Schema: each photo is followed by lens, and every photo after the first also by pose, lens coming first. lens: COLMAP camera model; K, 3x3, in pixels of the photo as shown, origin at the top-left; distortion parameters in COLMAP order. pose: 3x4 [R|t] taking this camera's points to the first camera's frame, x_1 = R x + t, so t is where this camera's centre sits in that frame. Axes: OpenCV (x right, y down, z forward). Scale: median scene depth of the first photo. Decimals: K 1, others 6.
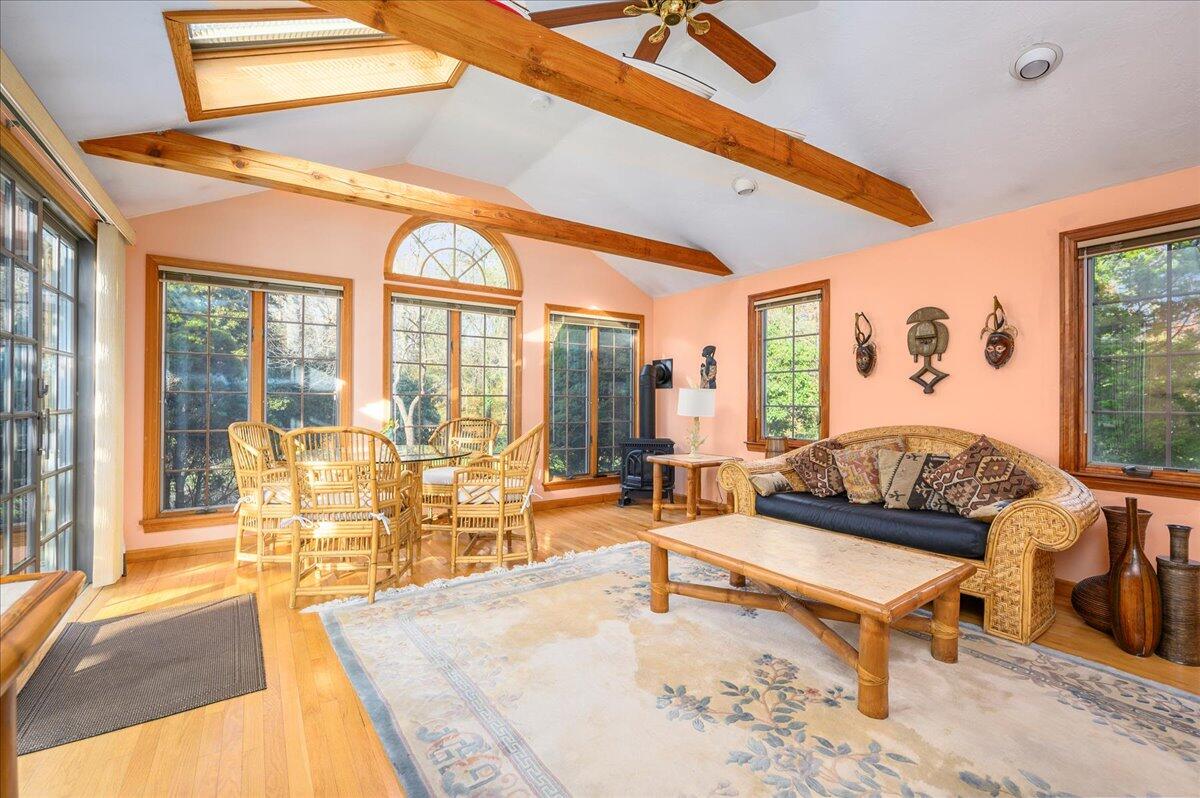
lens RADIAL K [[513.1, 0, 599.1], [0, 513.1, 395.8], [0, 0, 1]] dist [0.002758, 0.000449]
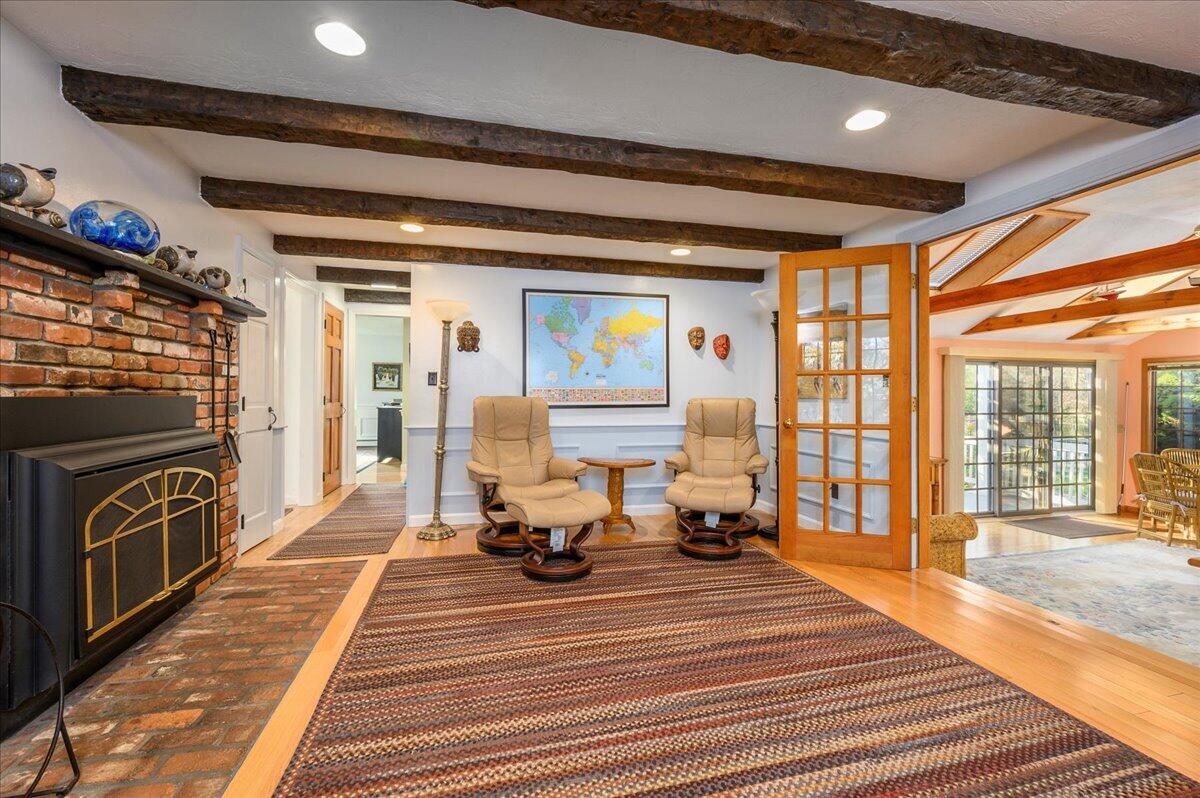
lens RADIAL K [[513.1, 0, 599.1], [0, 513.1, 395.8], [0, 0, 1]] dist [0.002758, 0.000449]
pose [[-0.330541, -0.005376, -0.943776, 1.382878], [-0.000550, 0.999985, -0.005504, -0.101041], [0.943791, -0.001300, -0.330539, -0.257846]]
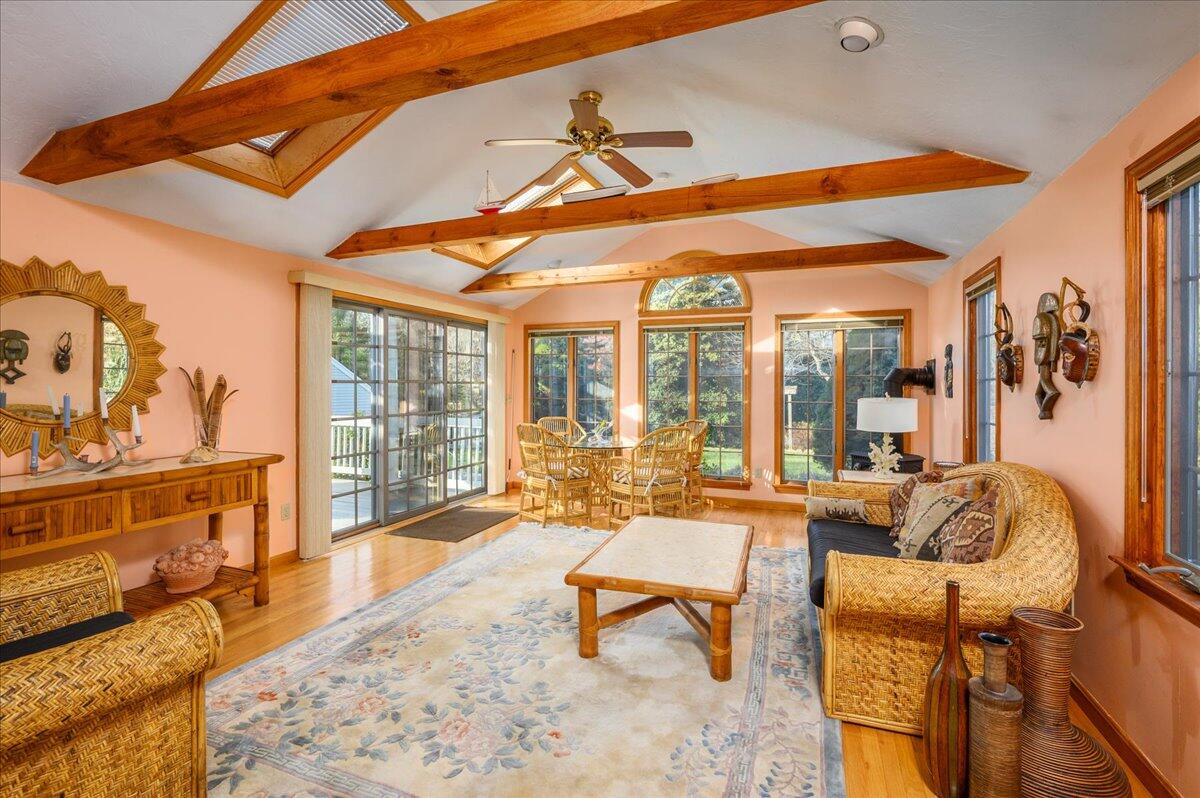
lens RADIAL K [[536.5, 0, 600.5], [0, 536.5, 387.4], [0, 0, 1]] dist [-0.000630, 0.000110]
pose [[0.571658, -0.001040, -0.820491, 0.734192], [0.005496, 0.999982, 0.002562, -0.043344], [0.820473, -0.005974, 0.571653, 0.089654]]
